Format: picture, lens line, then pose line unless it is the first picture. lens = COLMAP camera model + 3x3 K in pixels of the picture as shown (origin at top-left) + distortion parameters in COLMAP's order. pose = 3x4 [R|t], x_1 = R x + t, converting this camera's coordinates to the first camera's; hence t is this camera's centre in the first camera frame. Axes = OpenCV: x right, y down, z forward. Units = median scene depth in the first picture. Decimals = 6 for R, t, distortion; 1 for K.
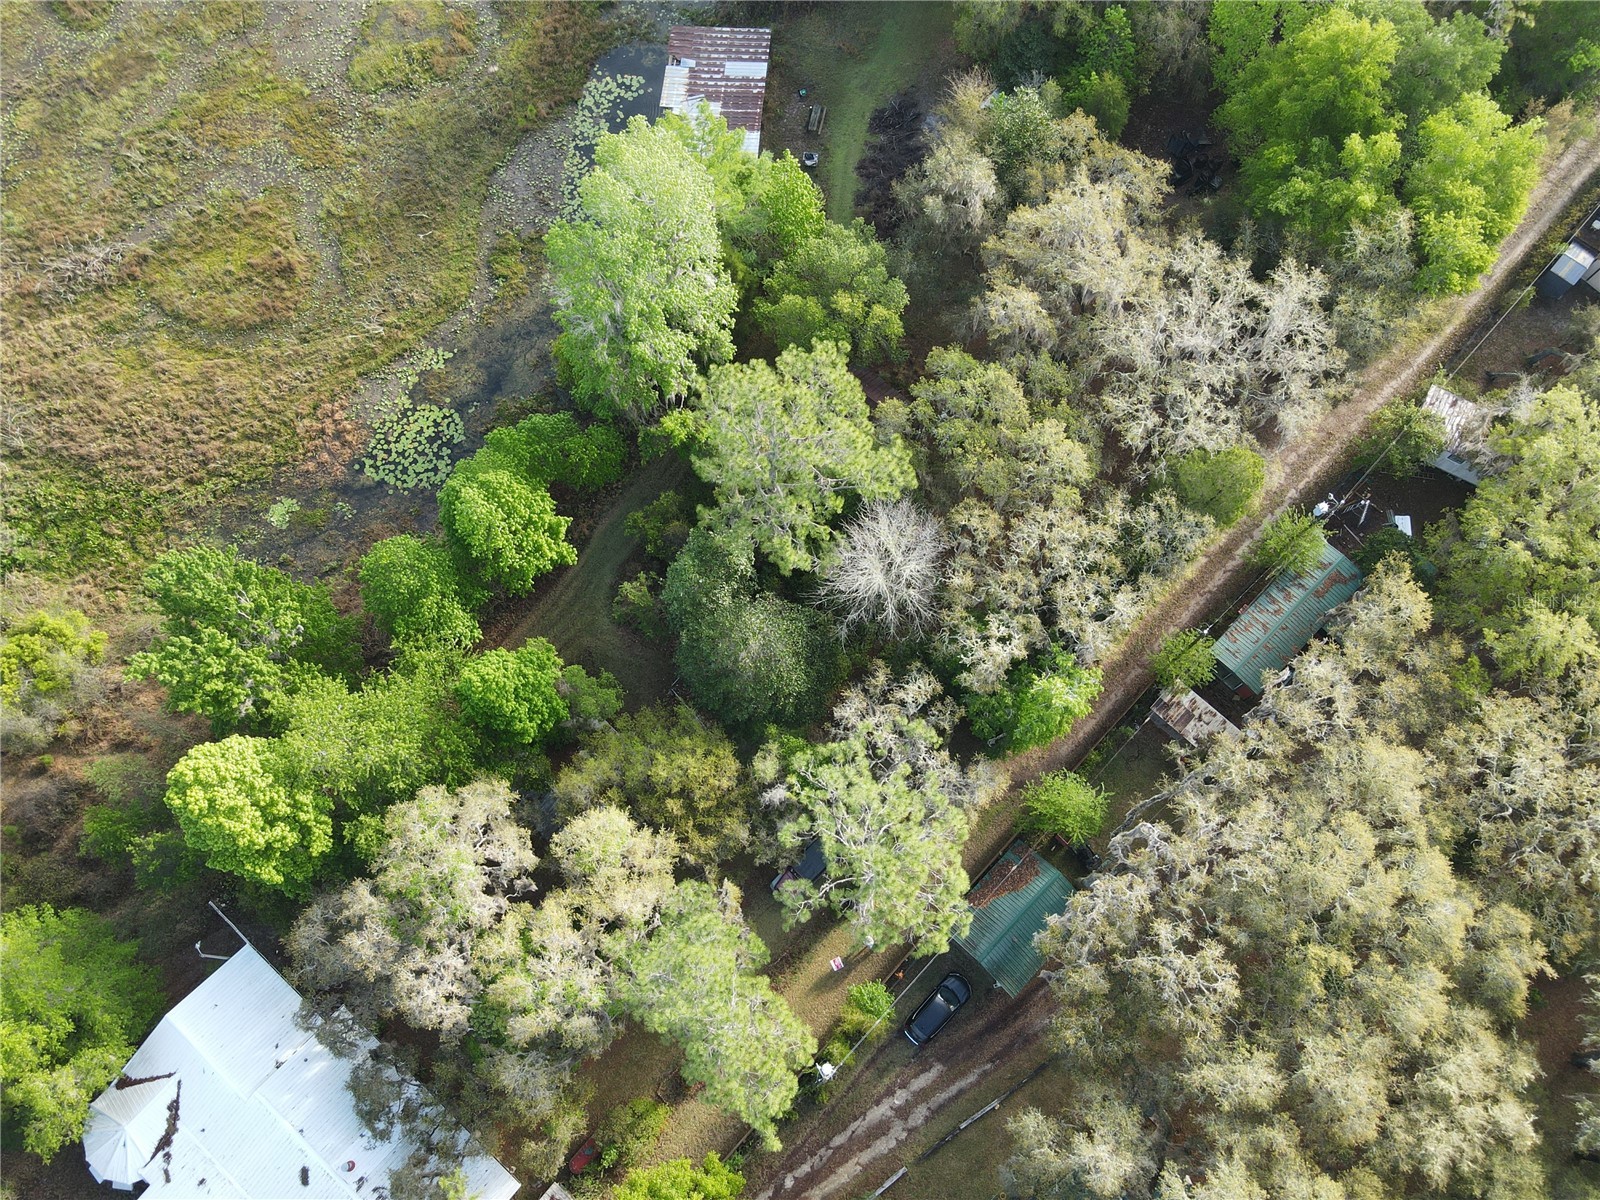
lens RADIAL K [[1189.3, 0, 807.2], [0, 1189.3, 603.2], [0, 0, 1]] dist [0.001261, 0.014237]
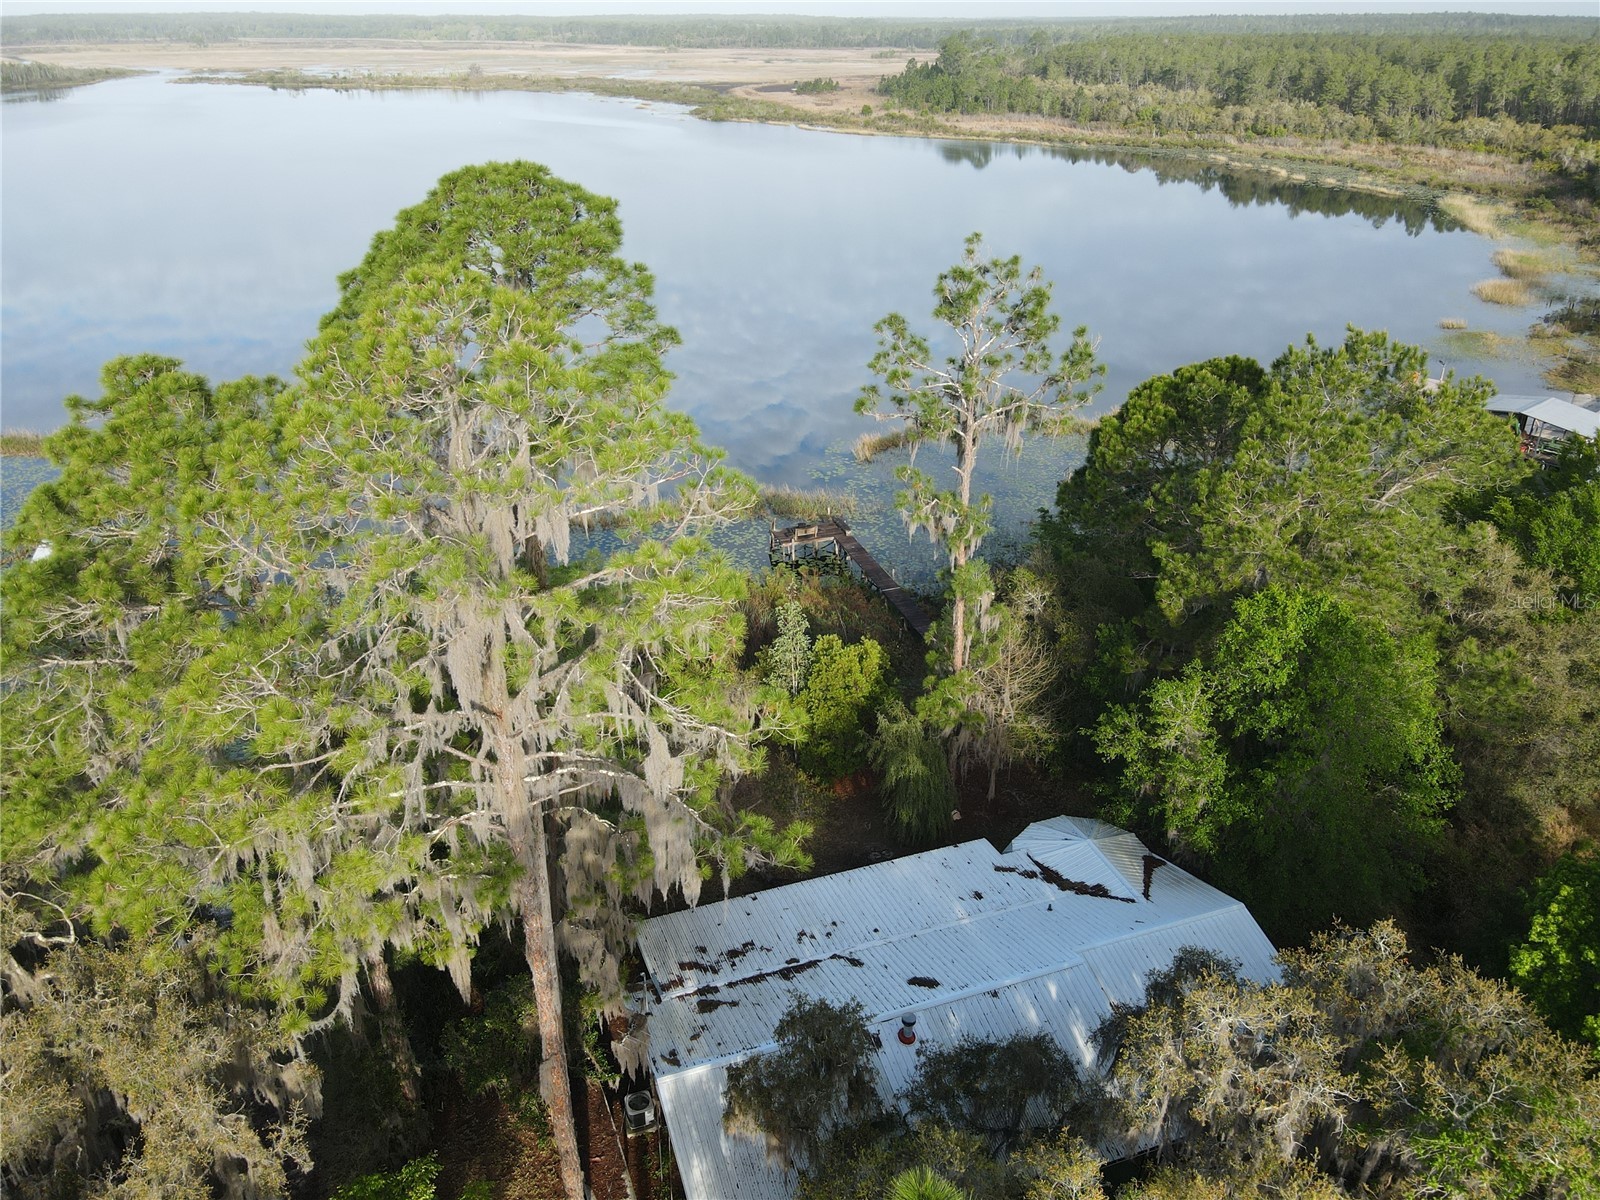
lens RADIAL K [[1189.3, 0, 809.1], [0, 1189.3, 601.4], [0, 0, 1]] dist [0.001261, 0.014237]
pose [[-0.481818, 0.387531, -0.785920, 0.000712], [-0.837140, 0.061462, 0.543525, 0.186643], [0.258937, 0.919806, 0.294804, 0.613295]]
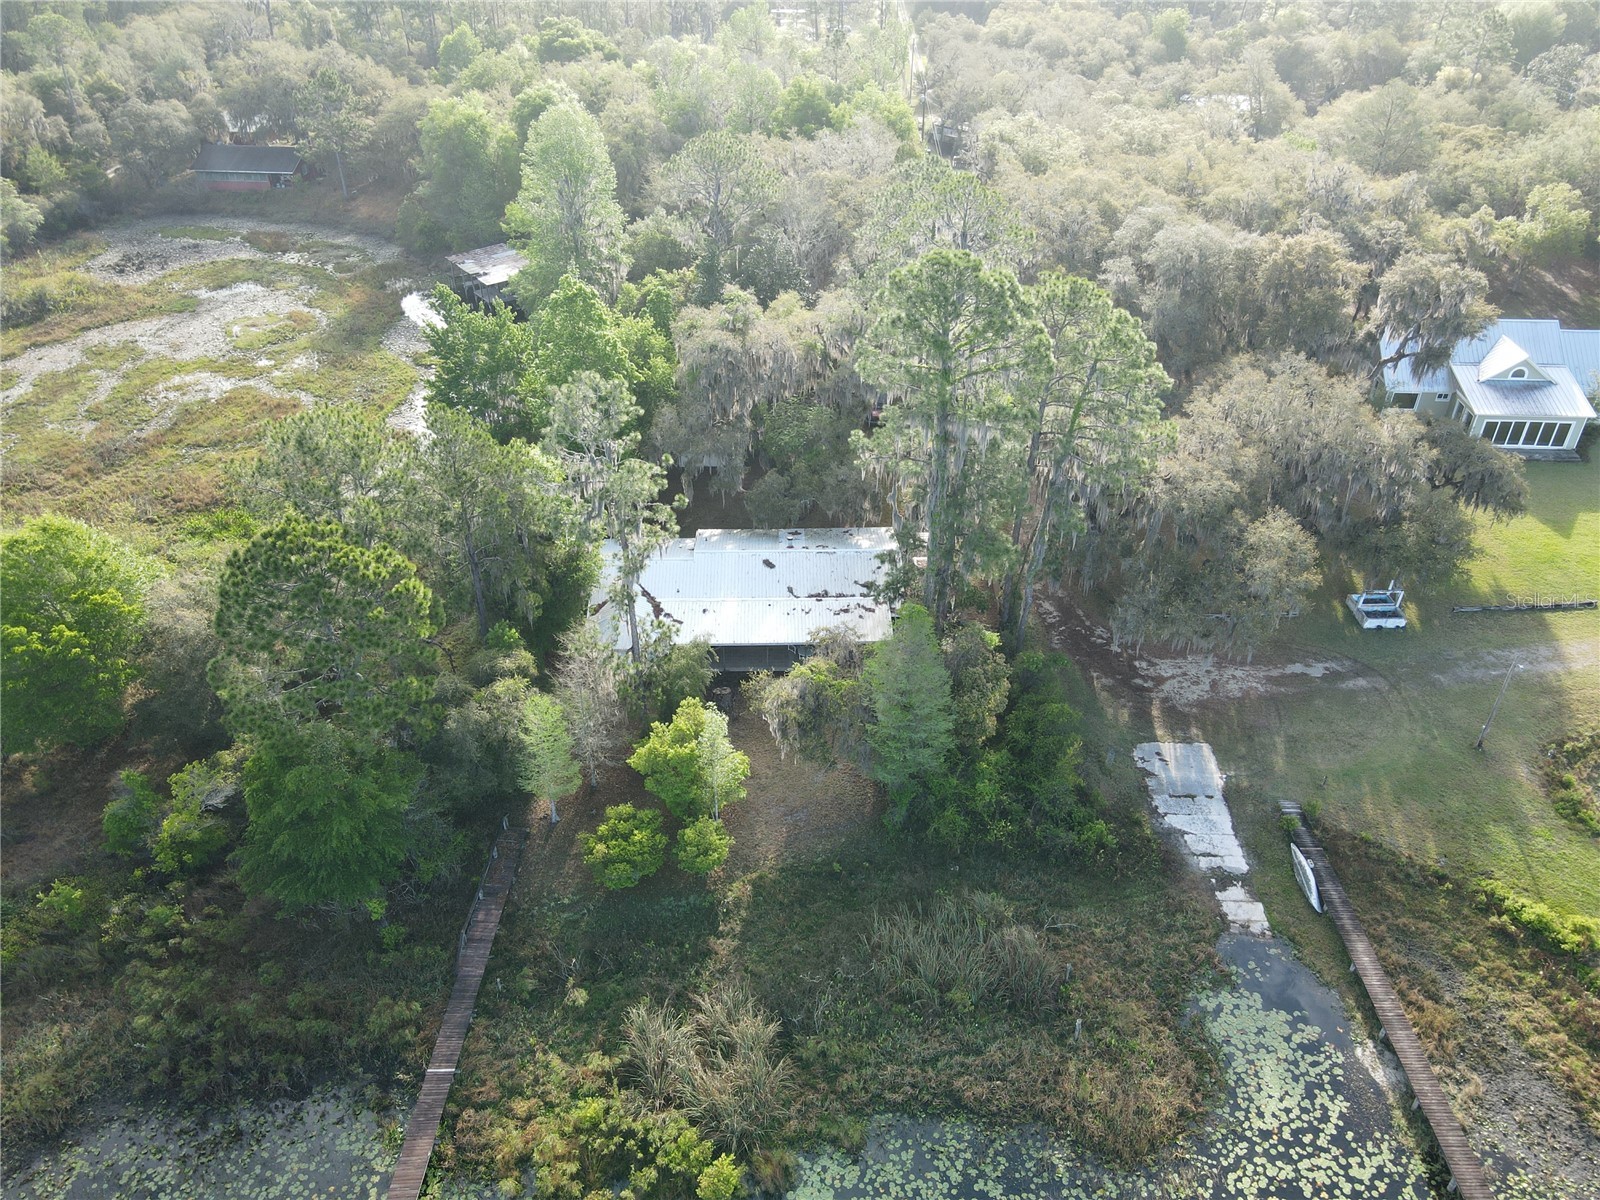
lens RADIAL K [[1189.3, 0, 793.1], [0, 1189.3, 608.2], [0, 0, 1]] dist [0.001261, 0.014237]
pose [[0.747830, -0.374247, 0.548352, -1.076794], [0.633079, 0.650706, -0.419276, 1.023067], [-0.199903, 0.660697, 0.723545, 0.106970]]
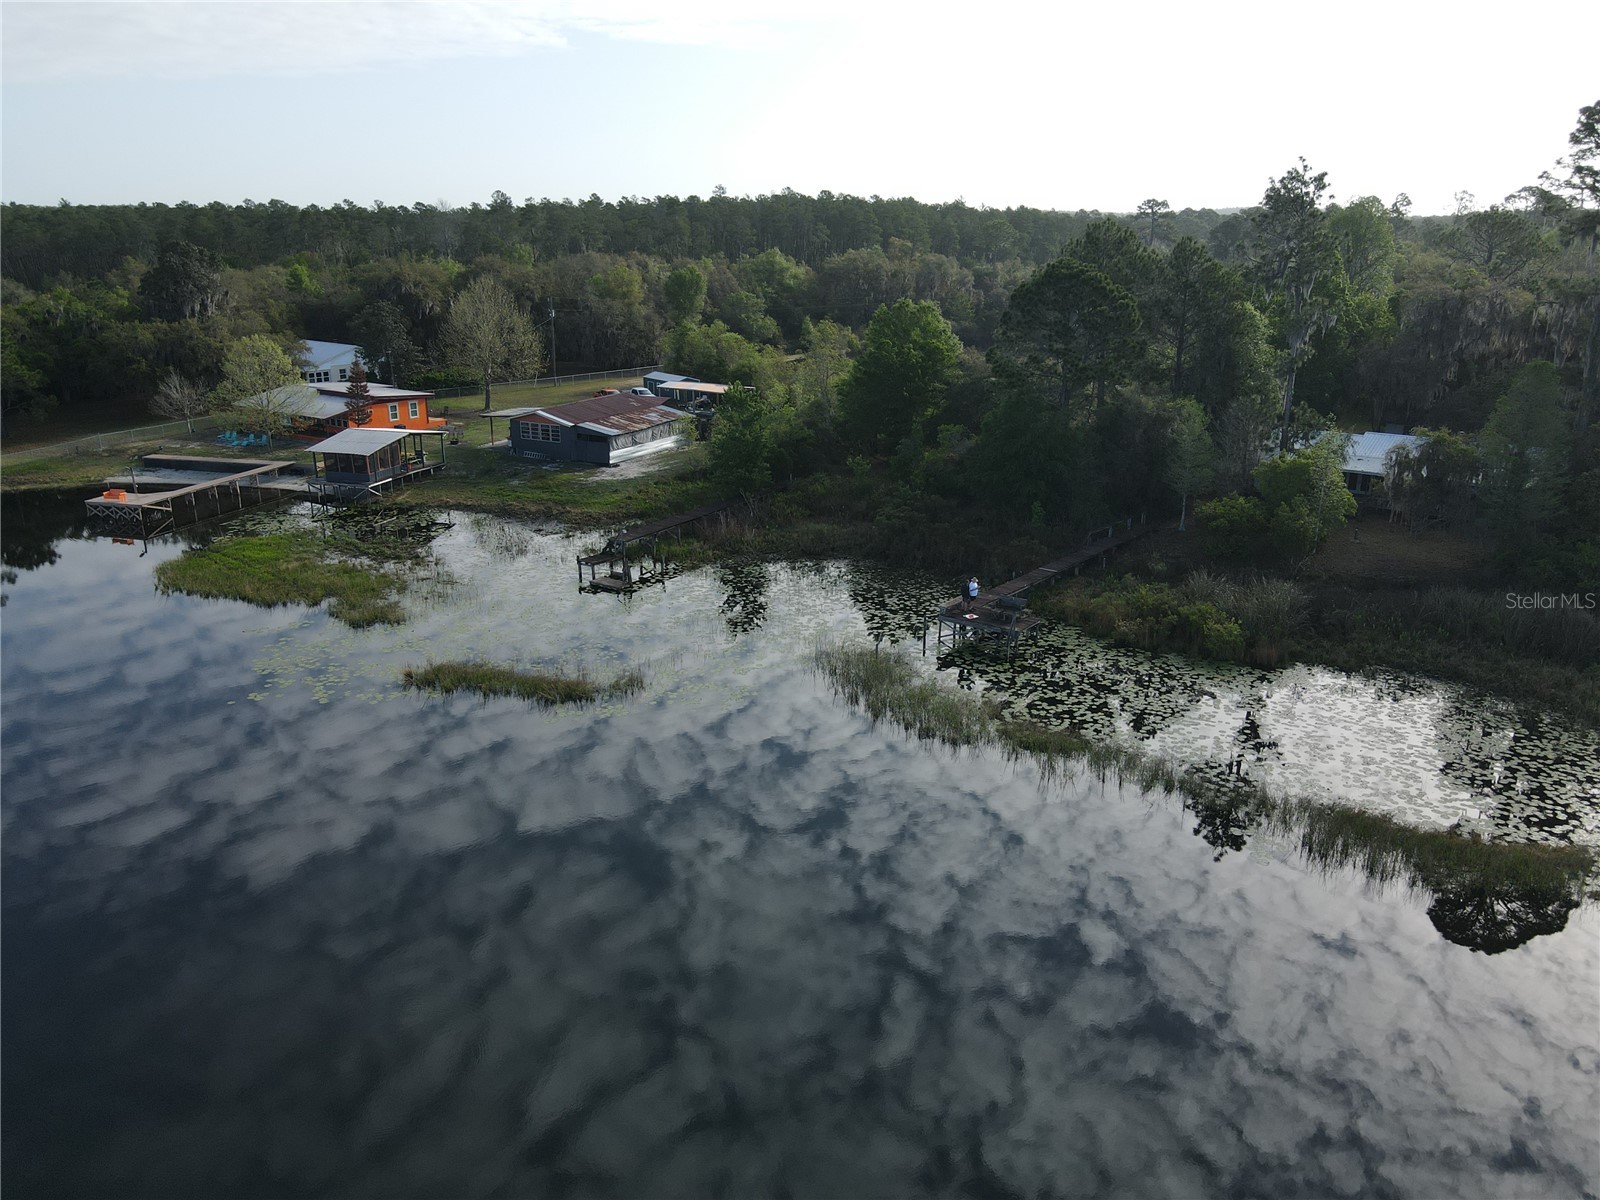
lens RADIAL K [[1189.3, 0, 817.0], [0, 1189.3, 587.9], [0, 0, 1]] dist [0.001261, 0.014237]
pose [[0.997226, -0.015514, 0.072797, -1.227618], [0.068888, 0.562761, -0.823744, 1.652604], [-0.028187, 0.826474, 0.562269, 0.344755]]
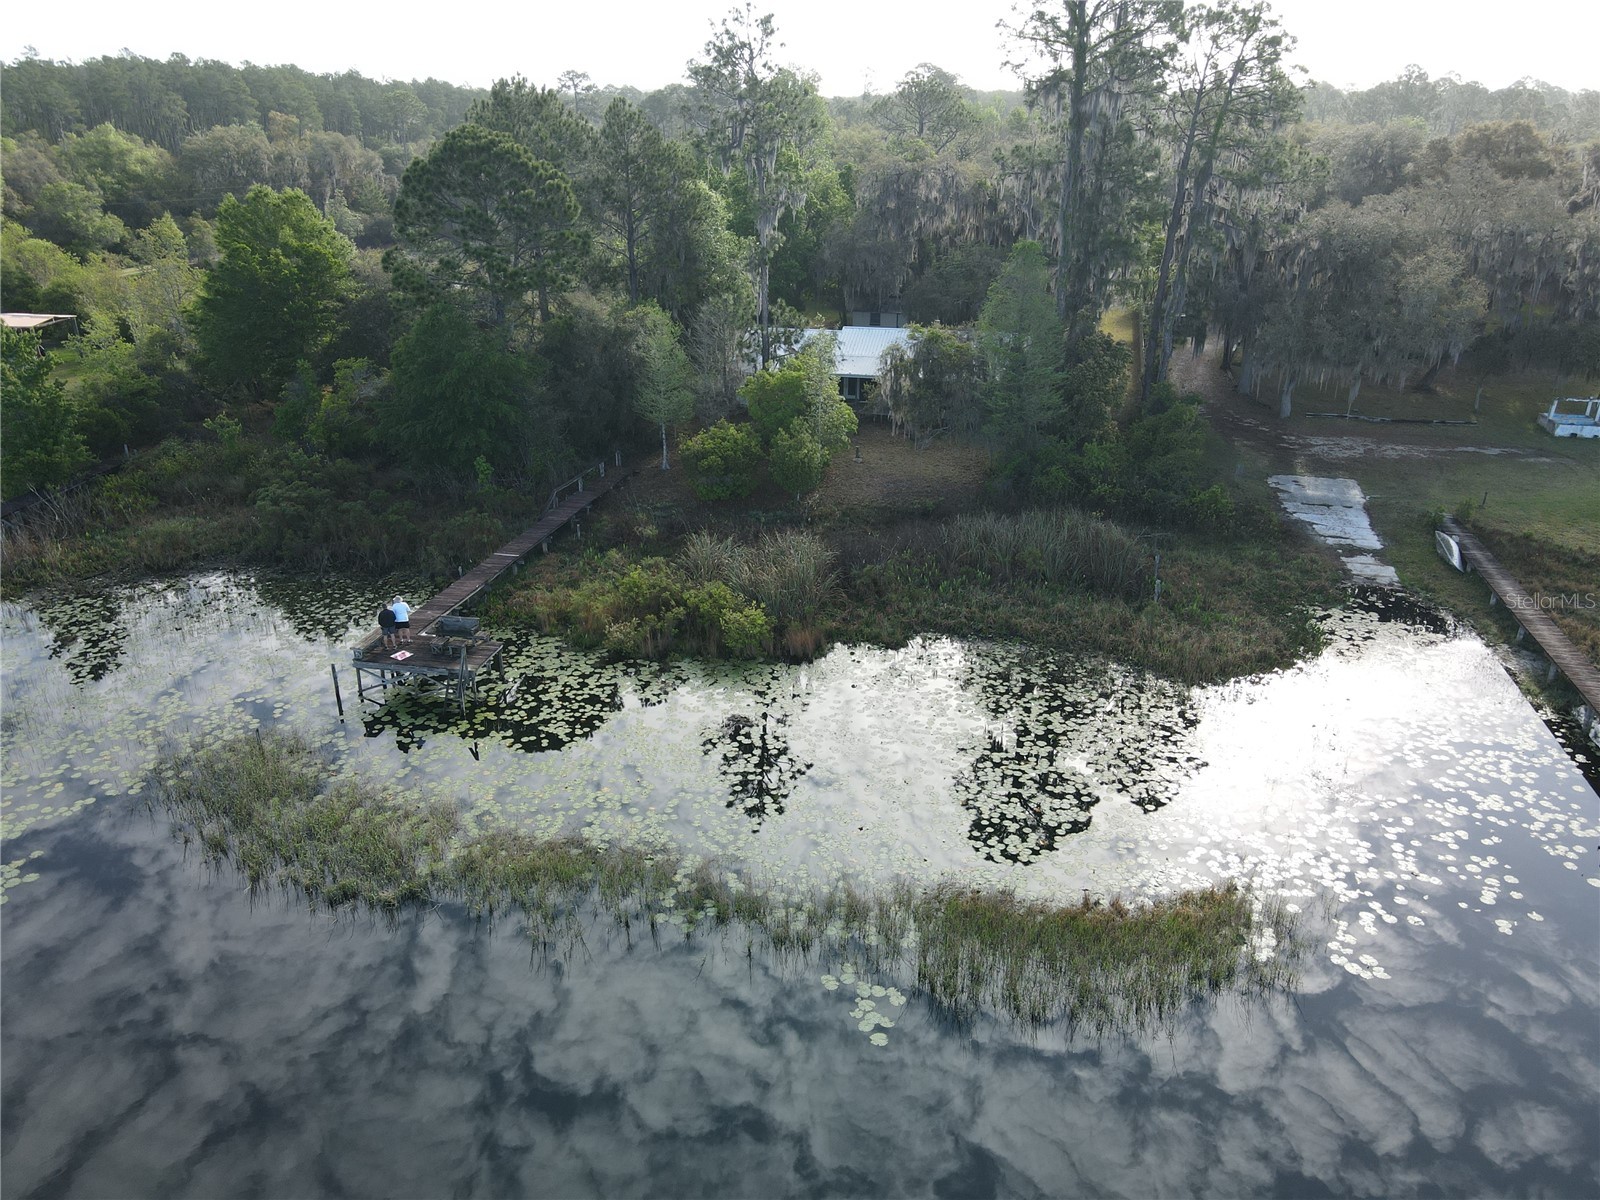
lens RADIAL K [[1189.3, 0, 789.6], [0, 1189.3, 597.0], [0, 0, 1]] dist [0.001261, 0.014237]
pose [[0.875002, -0.178233, 0.450116, -1.136848], [0.460108, 0.595342, -0.658687, 1.397041], [-0.150573, 0.783455, 0.602932, 0.443373]]
